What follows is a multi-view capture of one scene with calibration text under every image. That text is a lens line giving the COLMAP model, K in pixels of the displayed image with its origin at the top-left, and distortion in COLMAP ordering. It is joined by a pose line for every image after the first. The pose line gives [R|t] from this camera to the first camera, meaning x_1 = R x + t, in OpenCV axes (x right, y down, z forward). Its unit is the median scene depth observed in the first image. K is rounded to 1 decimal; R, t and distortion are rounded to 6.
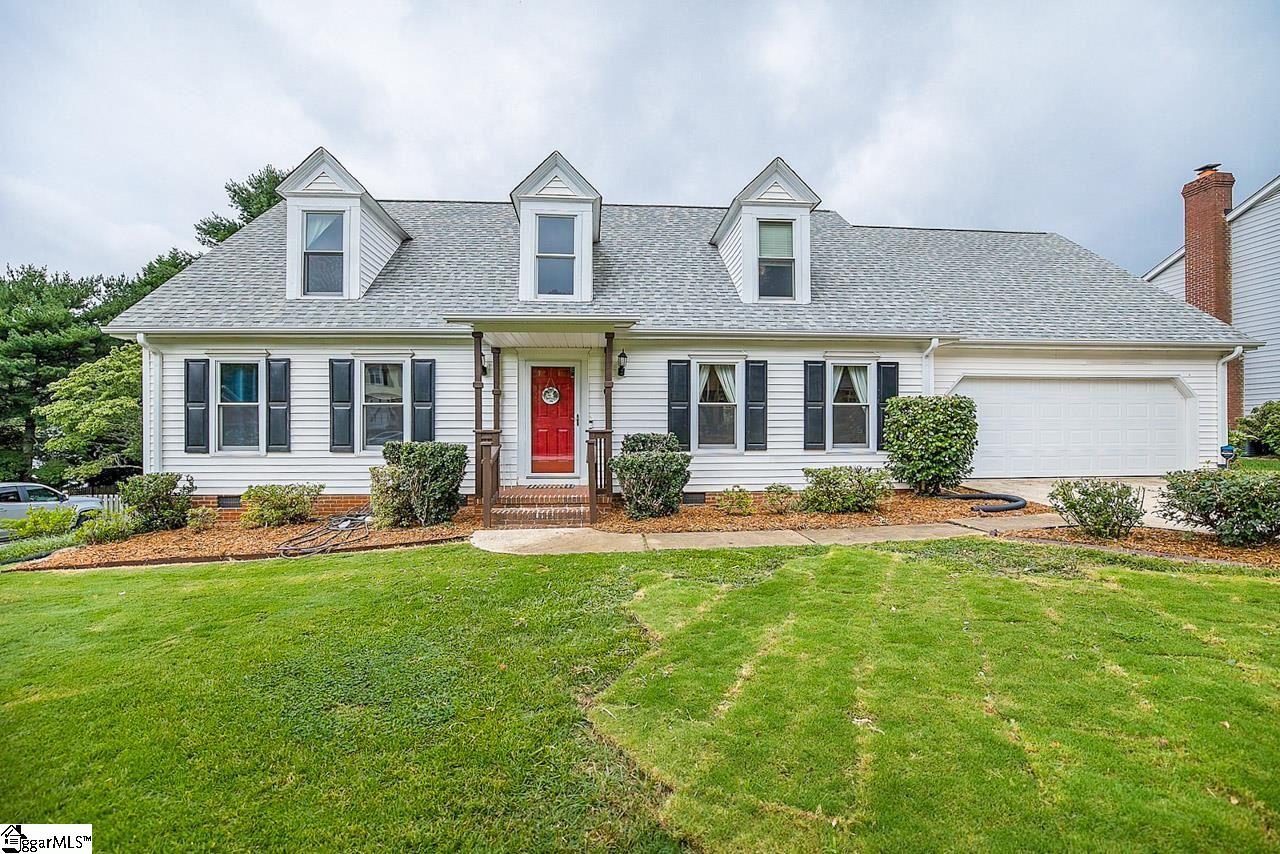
lens RADIAL K [[563.5, 0, 645.0], [0, 563.5, 434.6], [0, 0, 1]] dist [-0.022000, 0.000007]
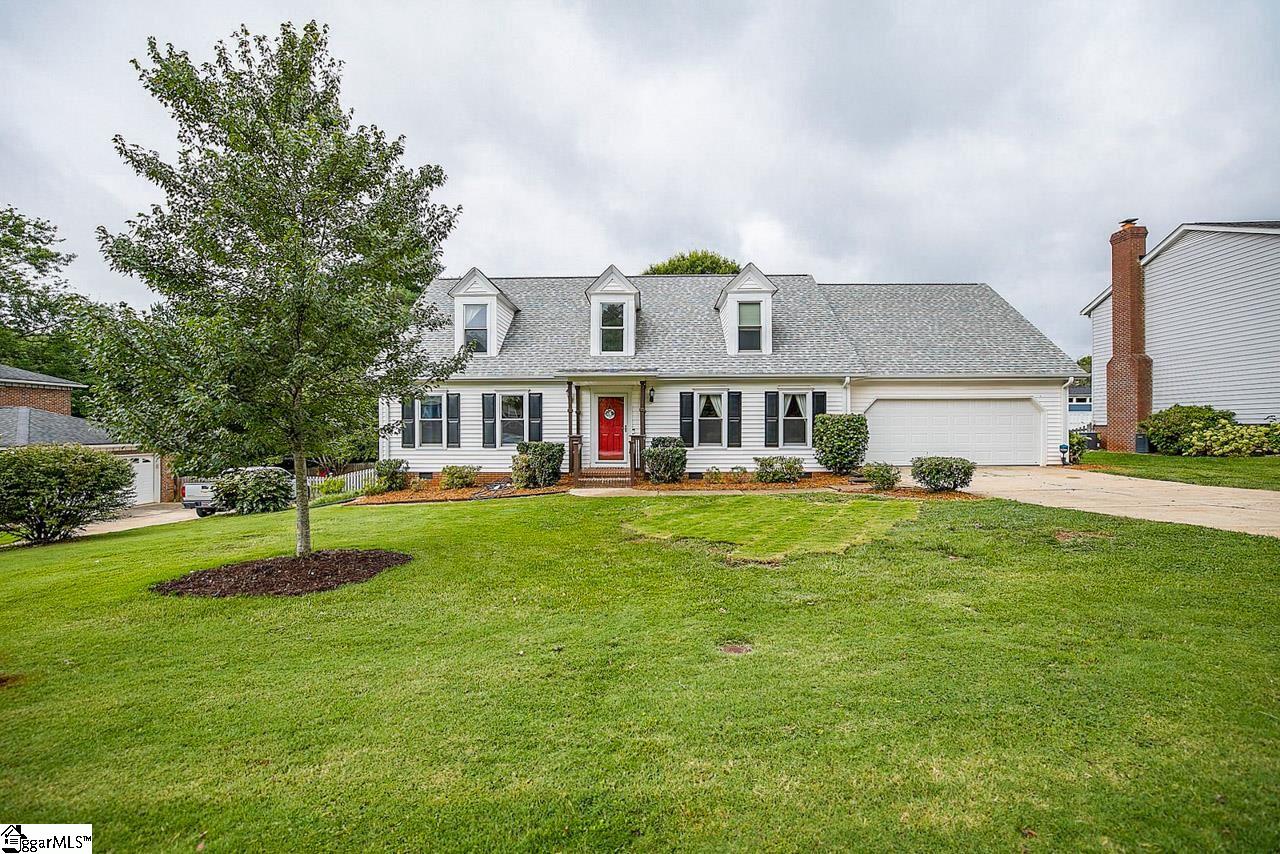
lens RADIAL K [[458.3, 0, 639.0], [0, 458.3, 440.7], [0, 0, 1]] dist [0.000466, -0.000016]
pose [[0.995144, 0.000878, -0.098429, 0.054367], [0.000488, 0.999904, 0.013853, -0.008799], [0.098432, -0.013834, 0.995048, -0.351948]]
